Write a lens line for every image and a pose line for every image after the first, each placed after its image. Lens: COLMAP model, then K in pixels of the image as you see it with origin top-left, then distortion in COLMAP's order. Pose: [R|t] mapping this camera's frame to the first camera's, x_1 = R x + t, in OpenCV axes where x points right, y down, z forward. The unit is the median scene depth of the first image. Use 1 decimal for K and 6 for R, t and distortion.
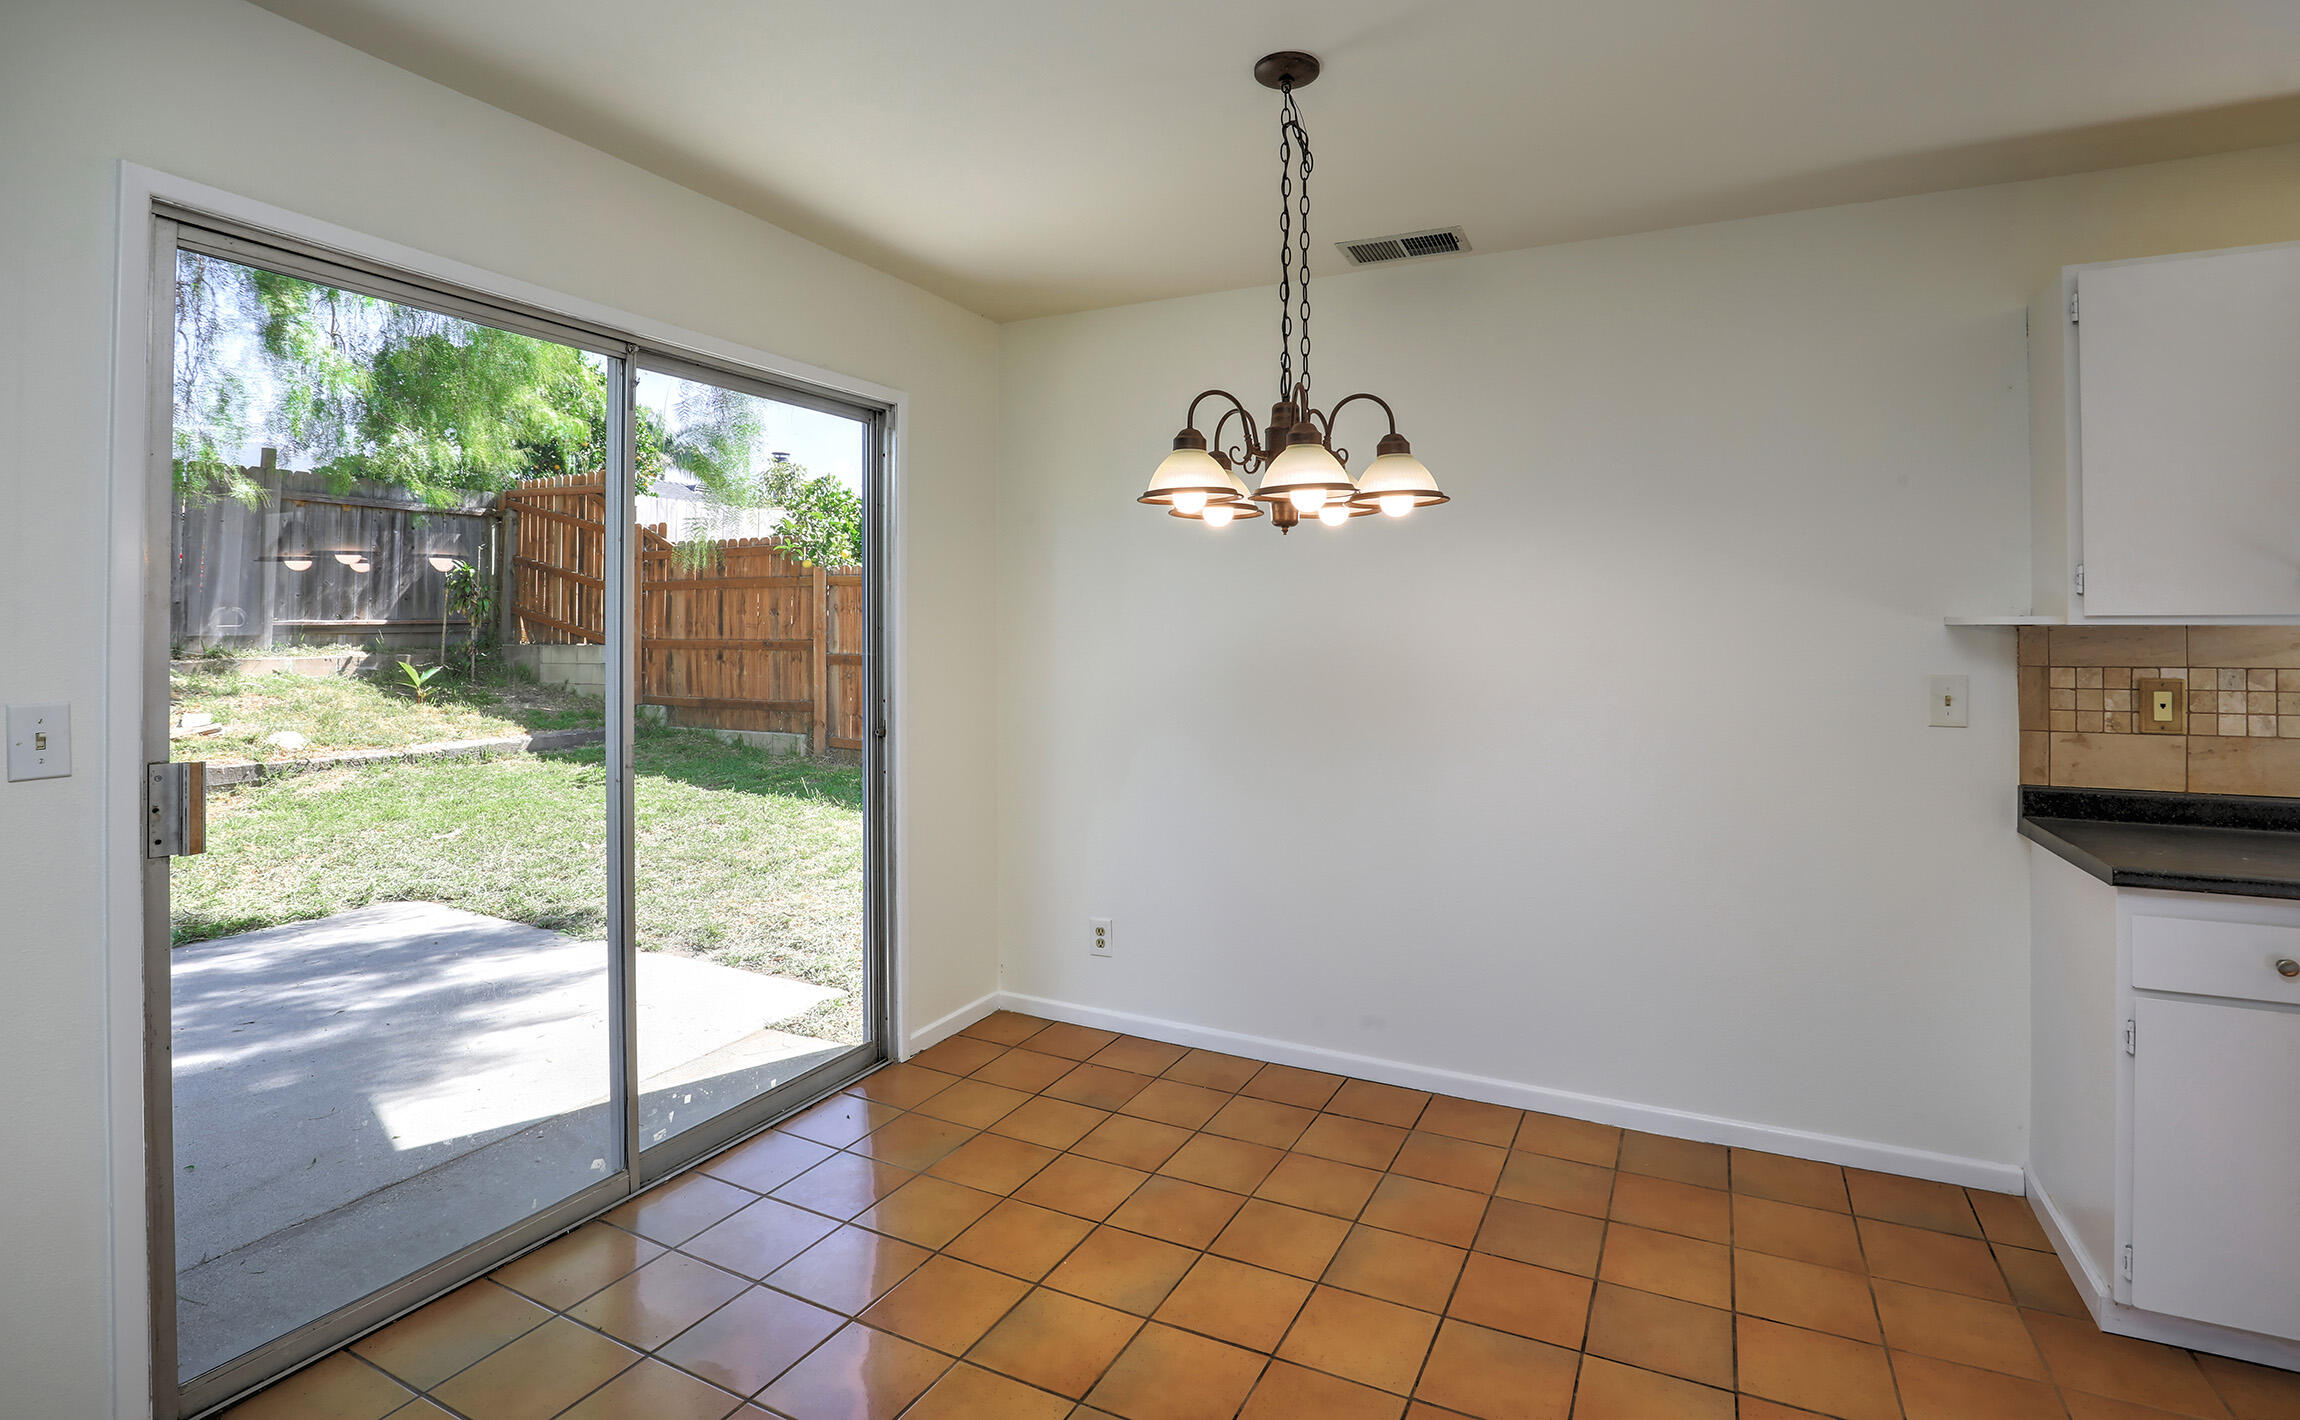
lens RADIAL K [[1097.8, 0, 1144.9], [0, 1097.8, 627.4], [0, 0, 1]] dist [0.000412, 0.000005]
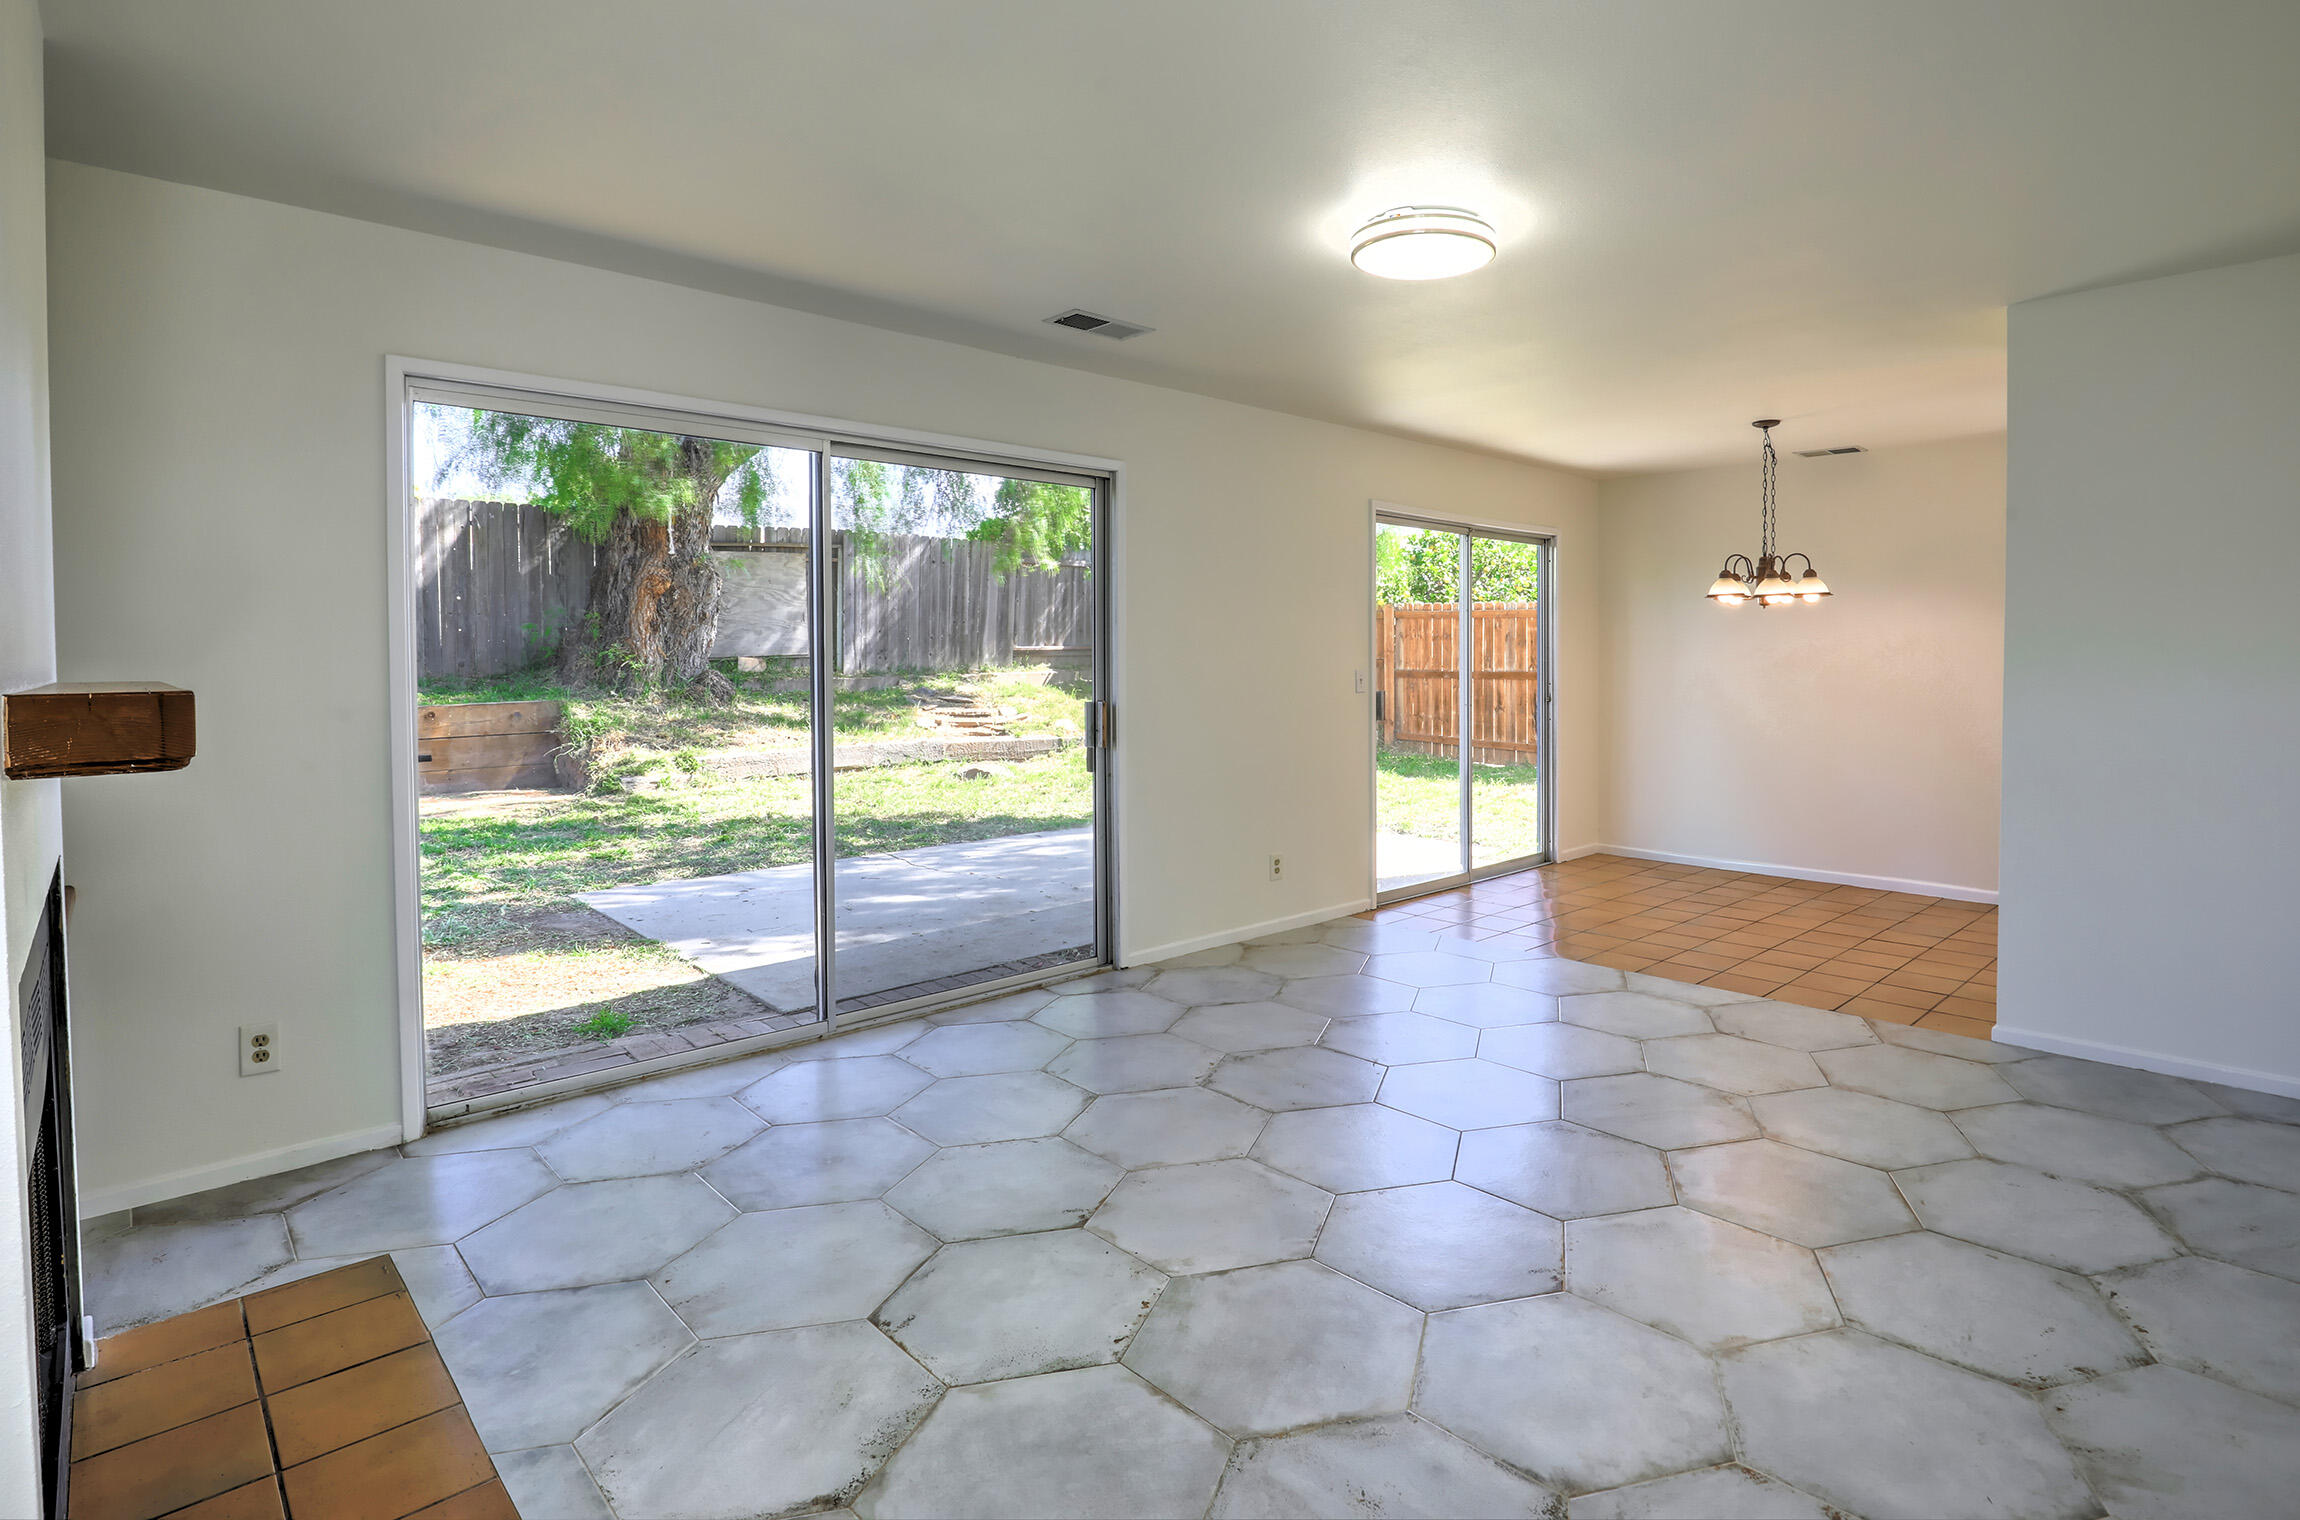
lens RADIAL K [[1405.1, 0, 1154.8], [0, 1405.1, 681.0], [0, 0, 1]] dist [0.000328, 0.000304]
pose [[0.960160, 0.000294, -0.279452, -0.213251], [0.005063, 0.999817, 0.018449, 0.011124], [0.279406, -0.019128, 0.959982, -1.686317]]
